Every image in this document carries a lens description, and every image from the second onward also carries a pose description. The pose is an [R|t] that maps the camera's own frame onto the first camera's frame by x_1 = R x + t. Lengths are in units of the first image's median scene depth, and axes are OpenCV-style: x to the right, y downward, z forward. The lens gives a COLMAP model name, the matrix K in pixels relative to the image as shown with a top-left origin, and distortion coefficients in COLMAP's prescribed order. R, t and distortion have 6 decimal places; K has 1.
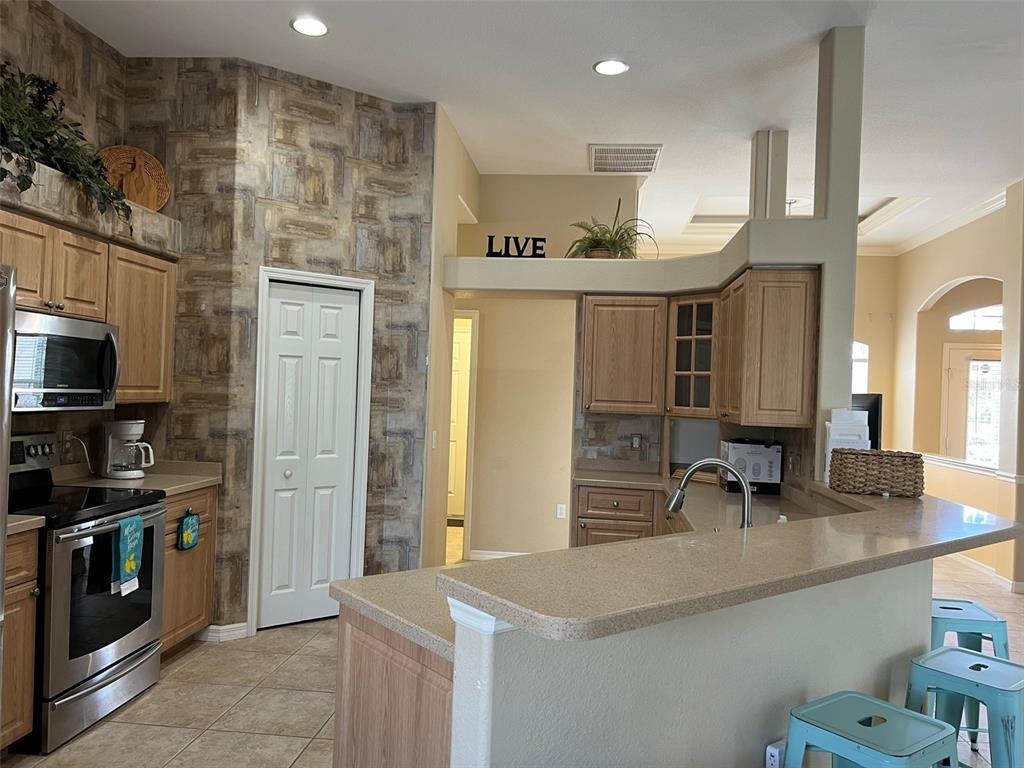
lens RADIAL K [[767.0, 0, 510.6], [0, 767.0, 379.4], [0, 0, 1]] dist [0.074367, -0.095428]
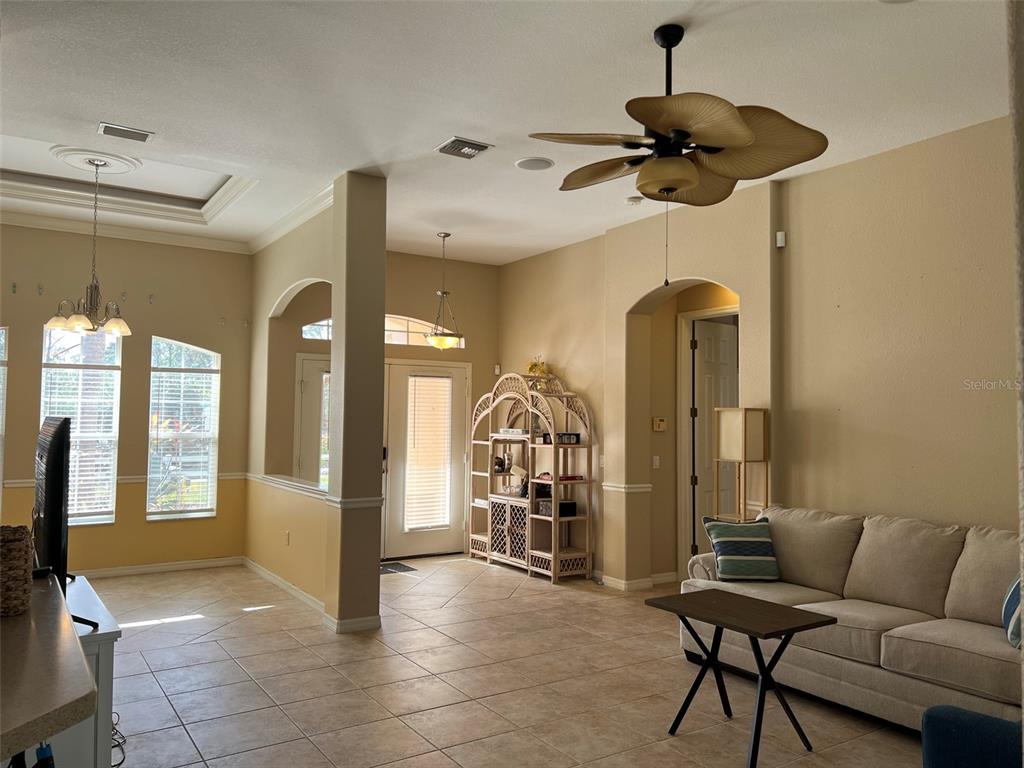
lens RADIAL K [[767.0, 0, 508.5], [0, 767.0, 377.2], [0, 0, 1]] dist [0.074367, -0.095428]
pose [[0.772124, 0.003545, 0.635462, 0.307495], [0.007917, 0.999853, -0.015197, -0.005704], [-0.635422, 0.016765, 0.771983, 0.246290]]
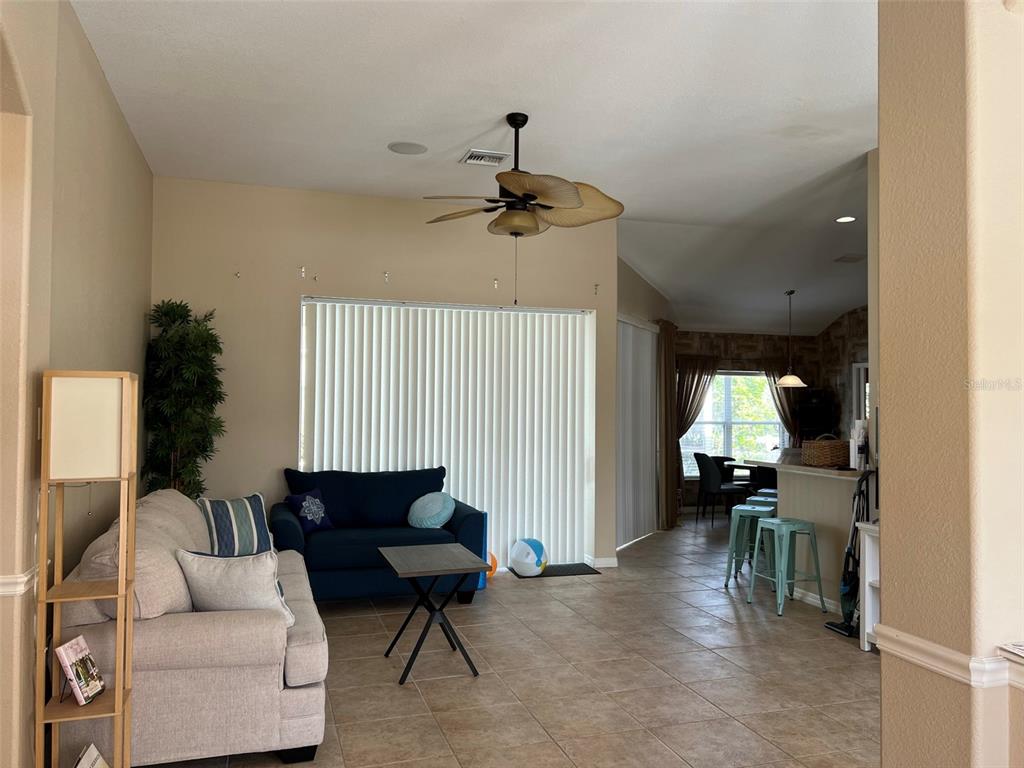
lens RADIAL K [[767.0, 0, 515.9], [0, 767.0, 381.9], [0, 0, 1]] dist [0.074367, -0.095428]
pose [[-0.910331, -0.058986, -0.409657, 1.442401], [-0.041579, 0.997818, -0.051279, 0.061165], [0.411788, -0.029648, -0.910797, 1.824304]]
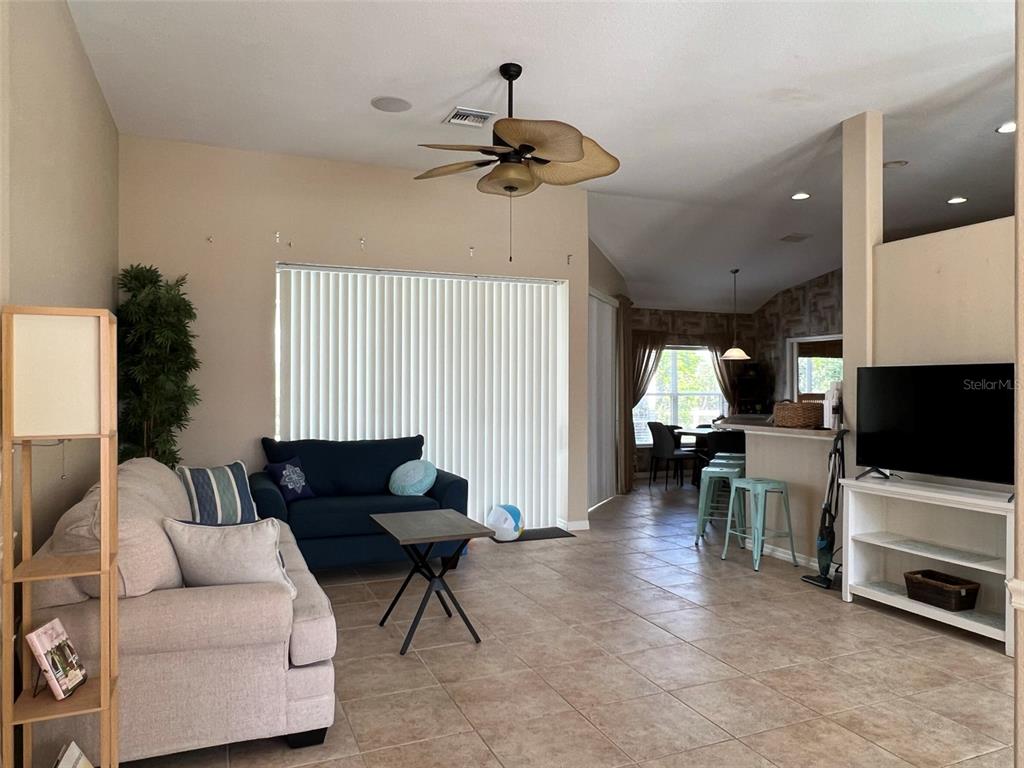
lens RADIAL K [[697.6, 0, 511.2], [0, 697.6, 384.2], [0, 0, 1]] dist [-0.009078, -0.004126]
pose [[-0.874326, -0.041923, -0.483526, 1.457749], [-0.032429, 0.999082, -0.027985, 0.091205], [0.484255, -0.008788, -0.874883, 1.661760]]
